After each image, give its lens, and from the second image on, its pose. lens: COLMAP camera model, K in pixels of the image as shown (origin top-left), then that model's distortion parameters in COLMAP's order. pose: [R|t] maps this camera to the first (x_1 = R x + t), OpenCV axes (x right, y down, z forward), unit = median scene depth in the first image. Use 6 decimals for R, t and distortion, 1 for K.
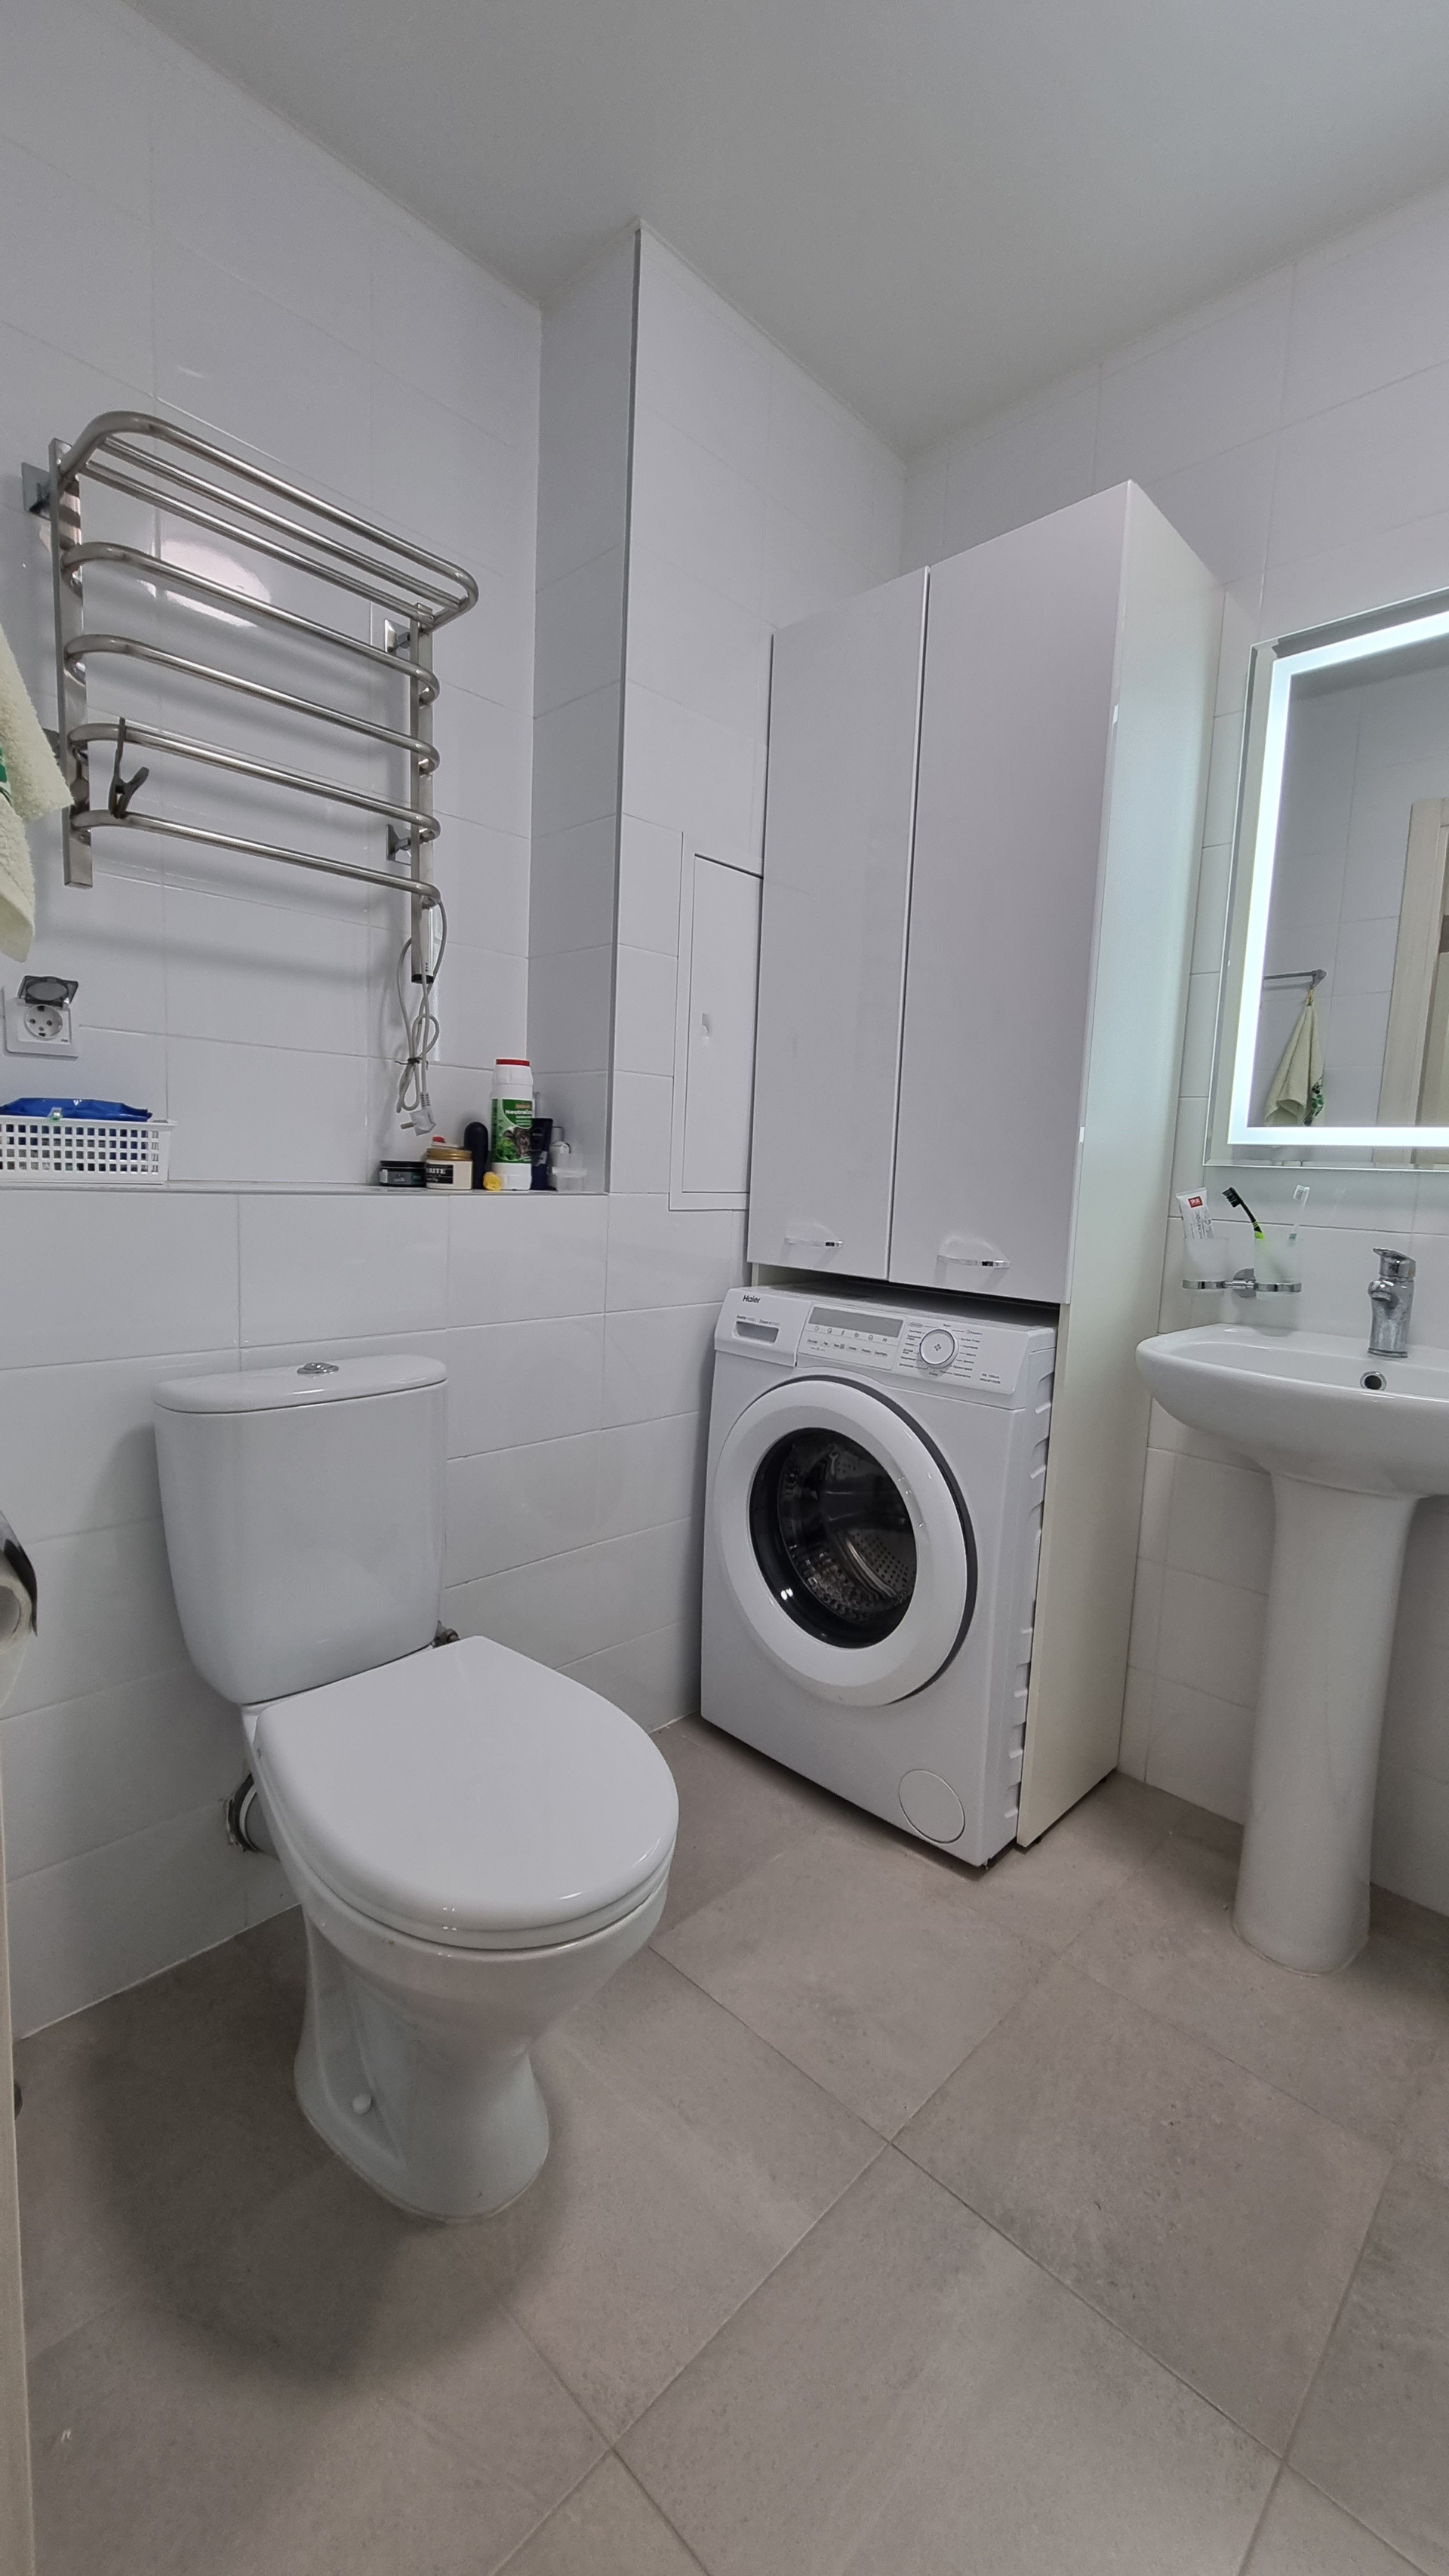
lens RADIAL K [[1041.9, 0, 719.1], [0, 1041.9, 1286.0], [0, 0, 1]] dist [-0.000349, -0.002544]
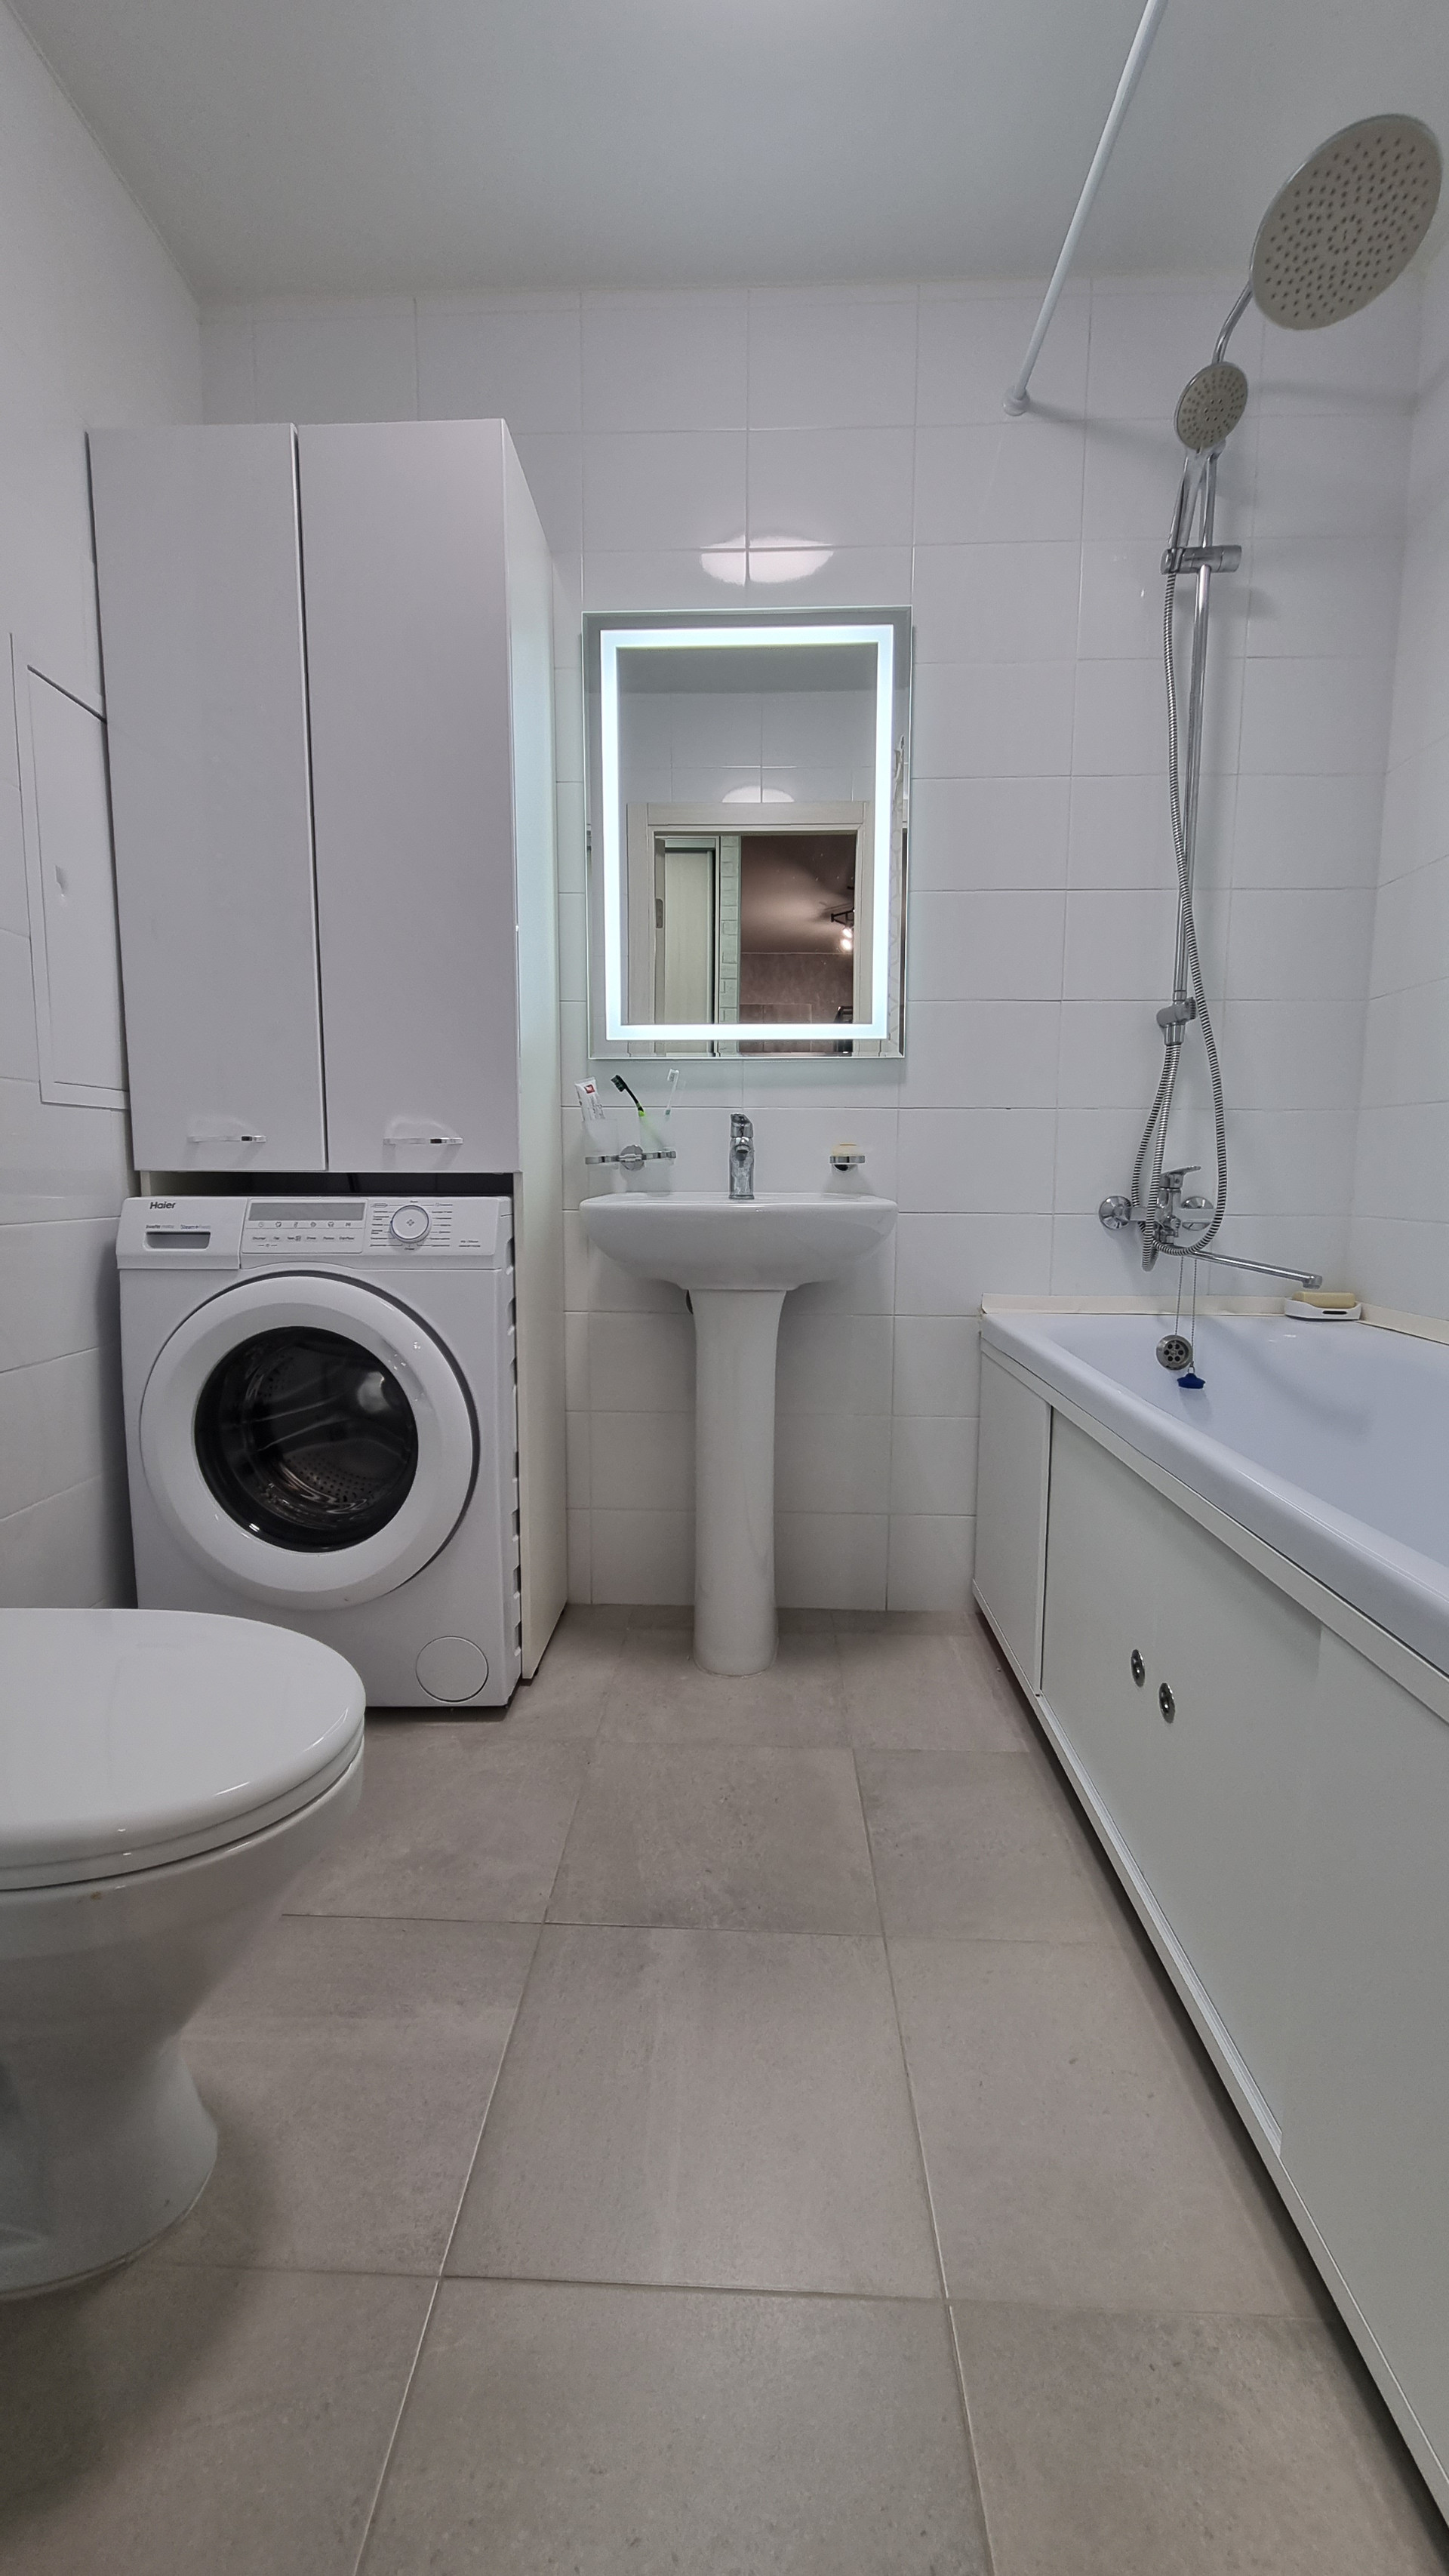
lens RADIAL K [[1041.9, 0, 722.7], [0, 1041.9, 1286.0], [0, 0, 1]] dist [-0.000349, -0.002544]
pose [[0.741173, -0.114647, 0.661452, -0.238158], [0.106475, 0.992913, 0.052790, 0.096968], [-0.662816, 0.031302, 0.748128, 0.039229]]
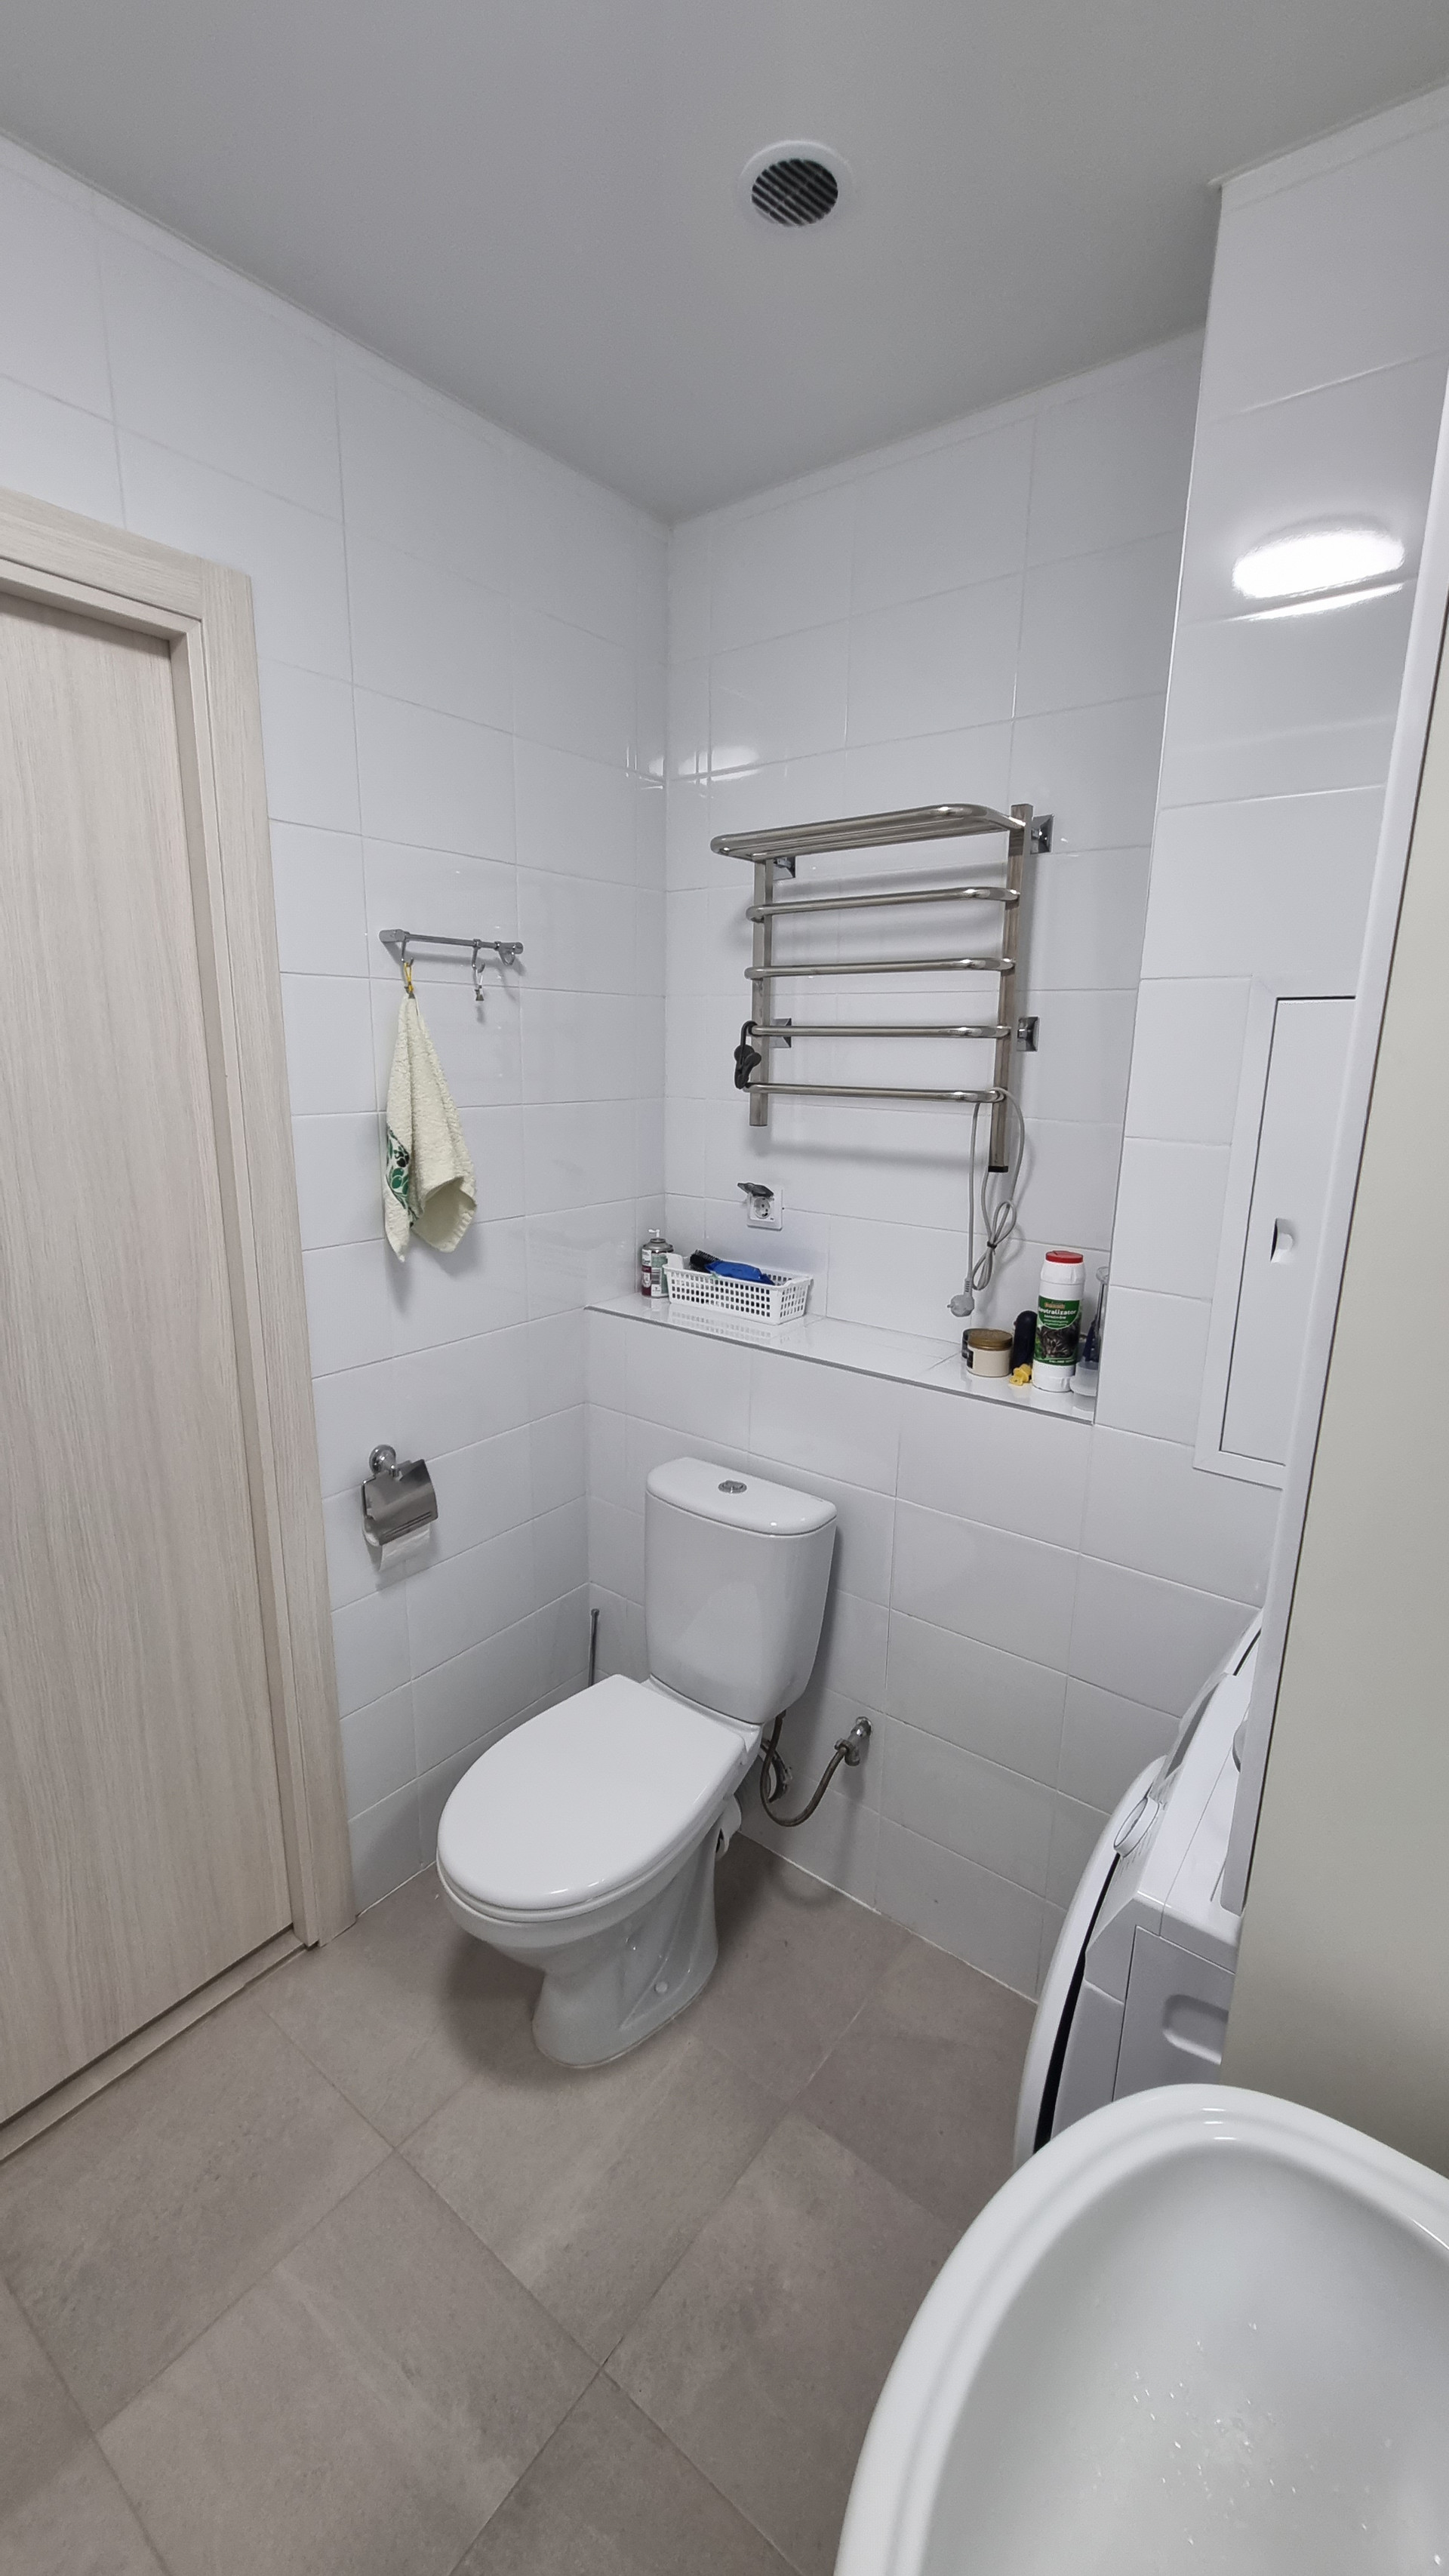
lens RADIAL K [[1041.9, 0, 713.9], [0, 1041.9, 1295.0], [0, 0, 1]] dist [-0.000349, -0.002544]
pose [[0.103741, 0.191212, -0.976051, 0.721876], [-0.119488, 0.976635, 0.178627, -0.329505], [0.987401, 0.098096, 0.124165, 0.624933]]
